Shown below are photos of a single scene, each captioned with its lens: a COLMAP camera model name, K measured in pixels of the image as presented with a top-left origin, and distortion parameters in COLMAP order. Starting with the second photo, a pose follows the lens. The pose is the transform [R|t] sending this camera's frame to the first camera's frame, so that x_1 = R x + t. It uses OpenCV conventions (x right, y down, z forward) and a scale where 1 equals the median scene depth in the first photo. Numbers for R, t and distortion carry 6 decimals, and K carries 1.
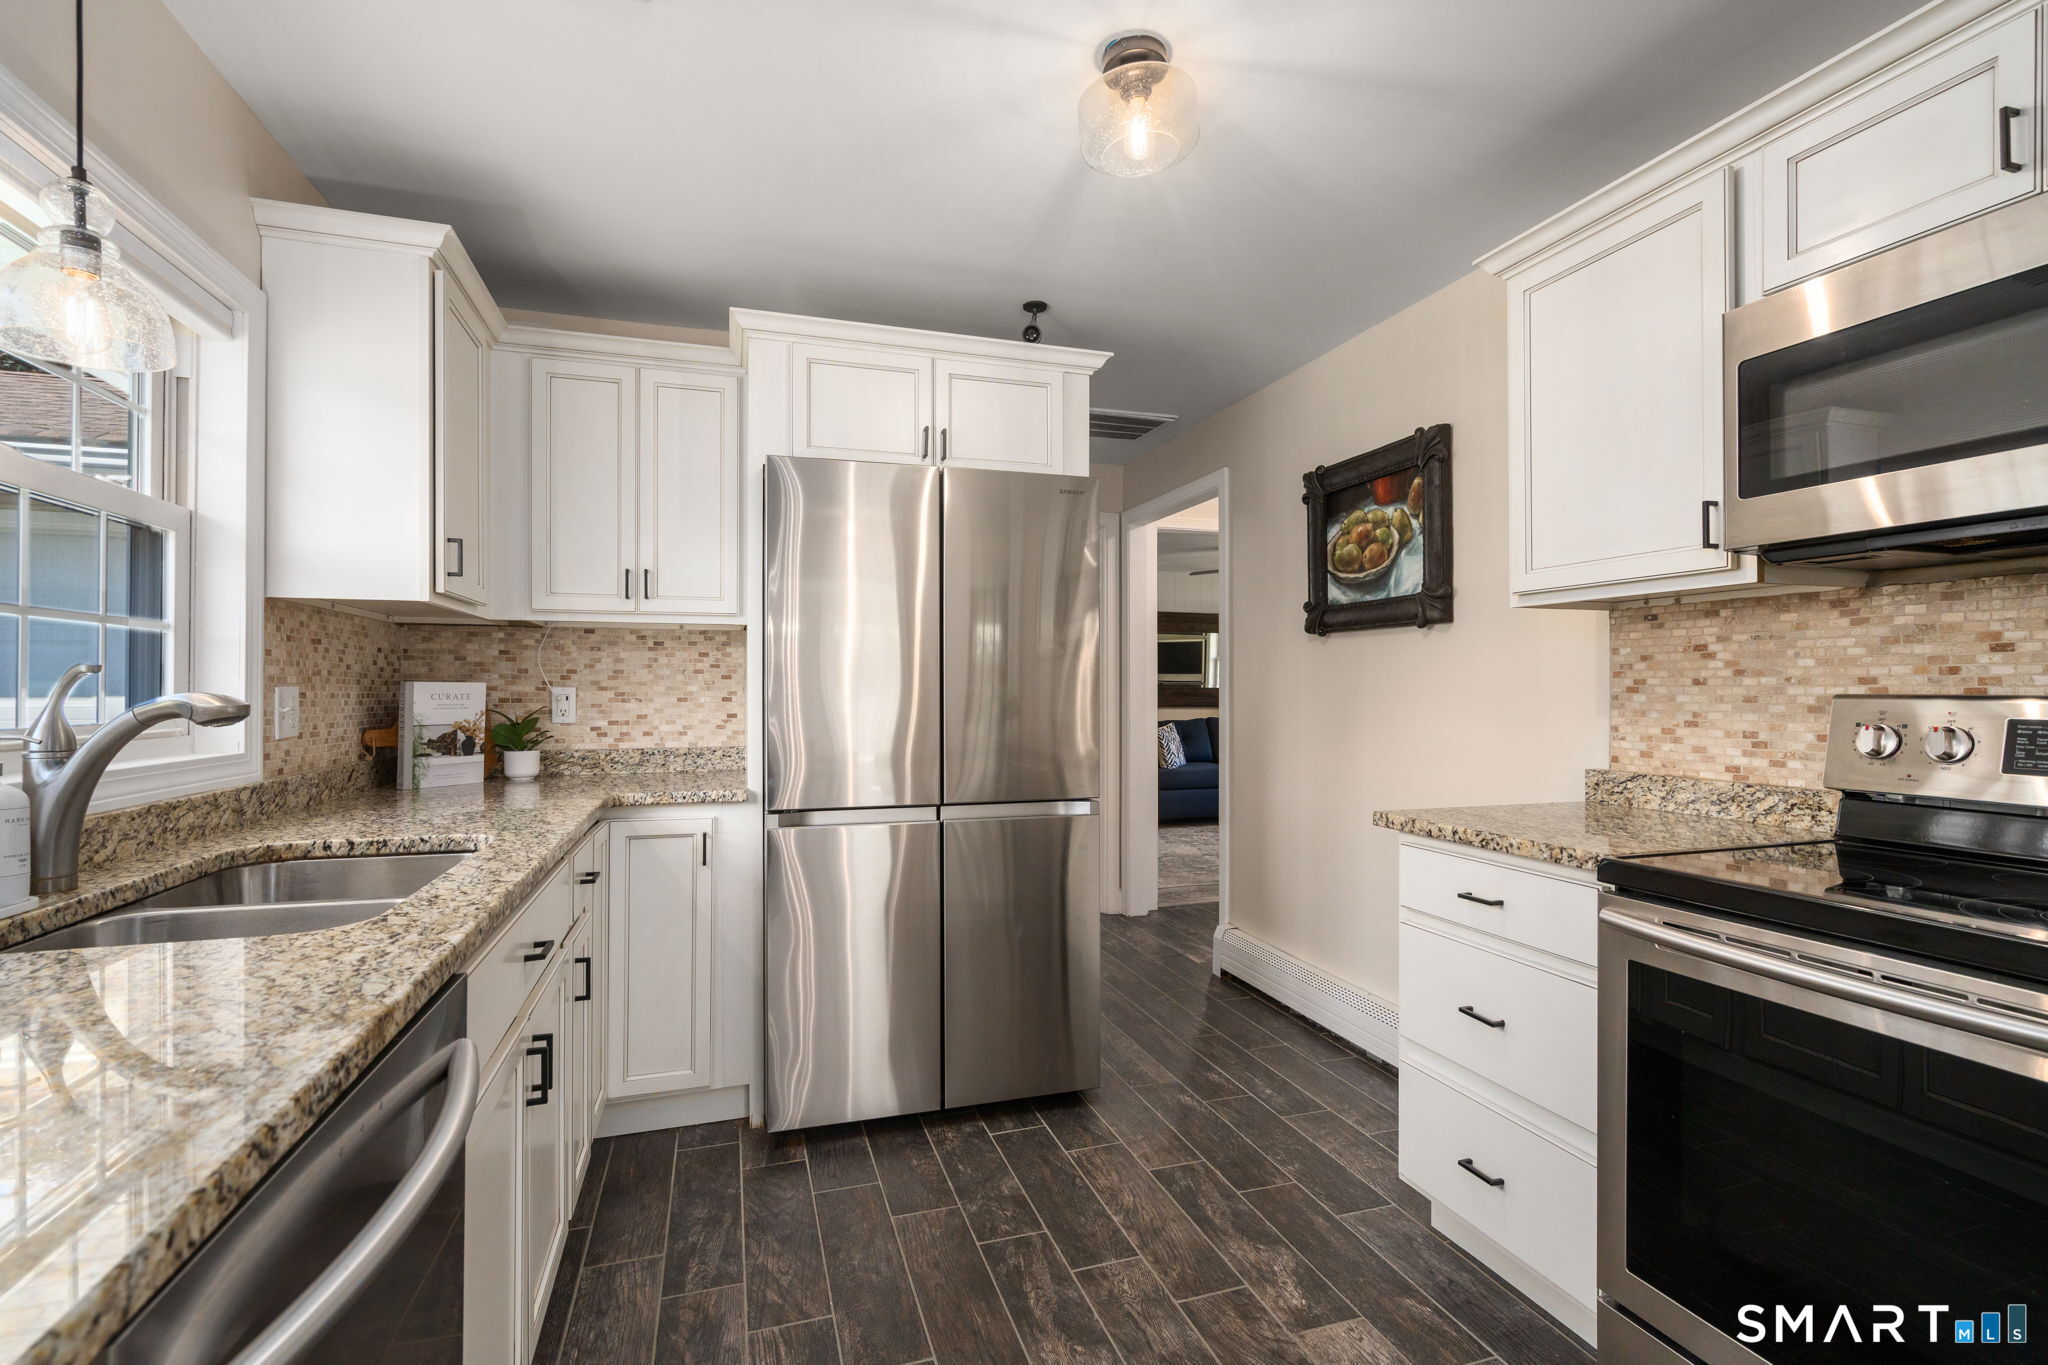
lens RADIAL K [[944.9, 0, 1026.0], [0, 944.9, 683.7], [0, 0, 1]] dist [-0.002605, 0.001250]
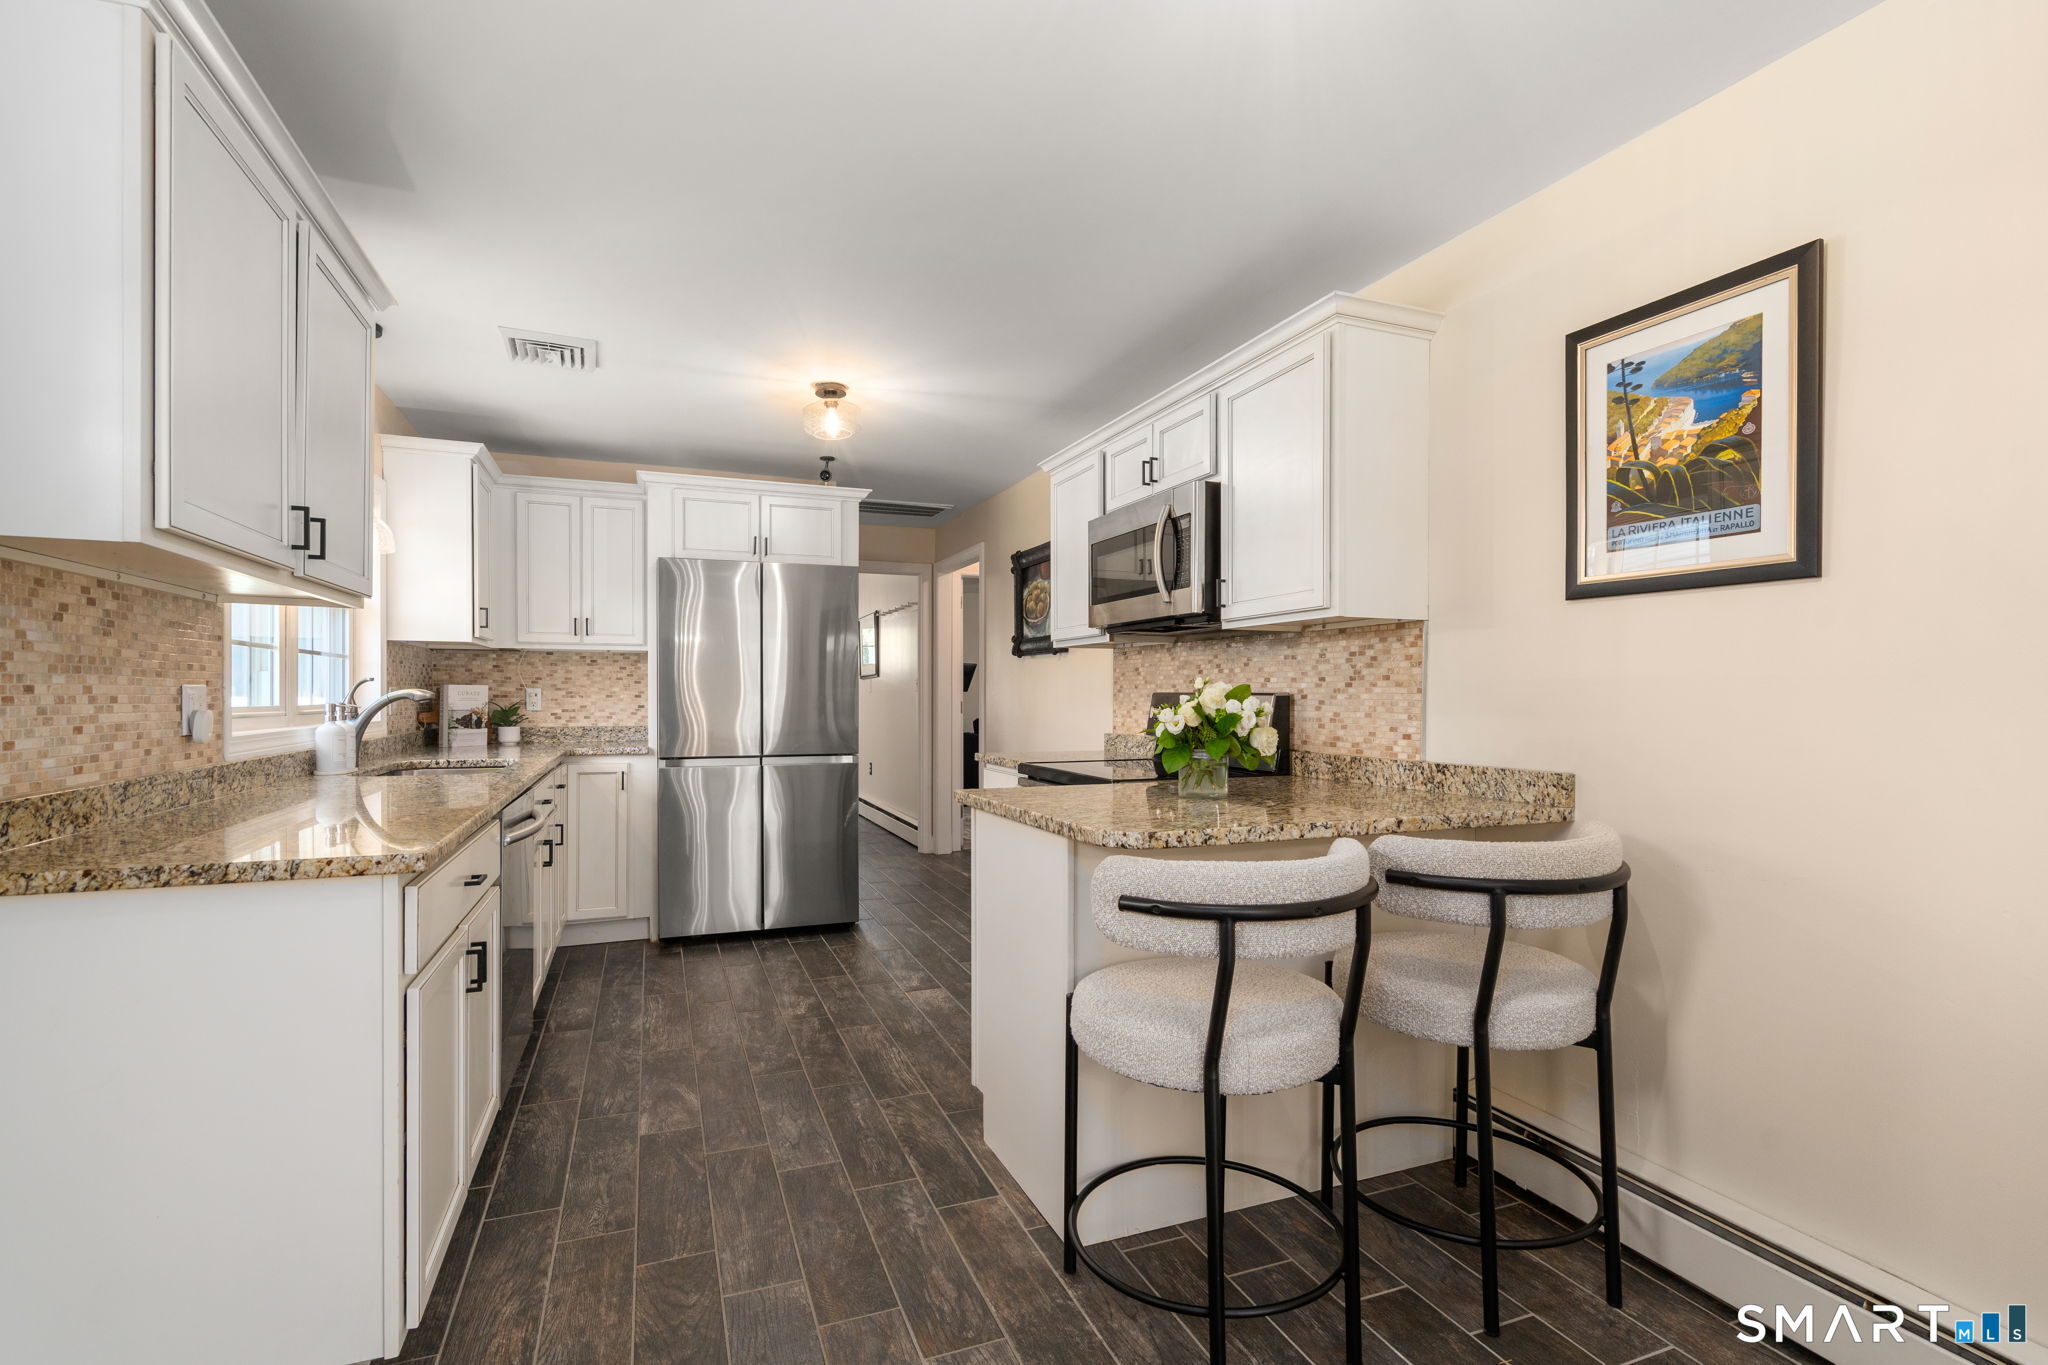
lens RADIAL K [[944.9, 0, 1022.8], [0, 944.9, 697.9], [0, 0, 1]] dist [-0.002605, 0.001250]
pose [[0.997669, 0.001829, 0.068215, 0.259847], [-0.002615, 0.999931, 0.011437, -0.000257], [-0.068190, -0.011589, 0.997605, -0.739170]]
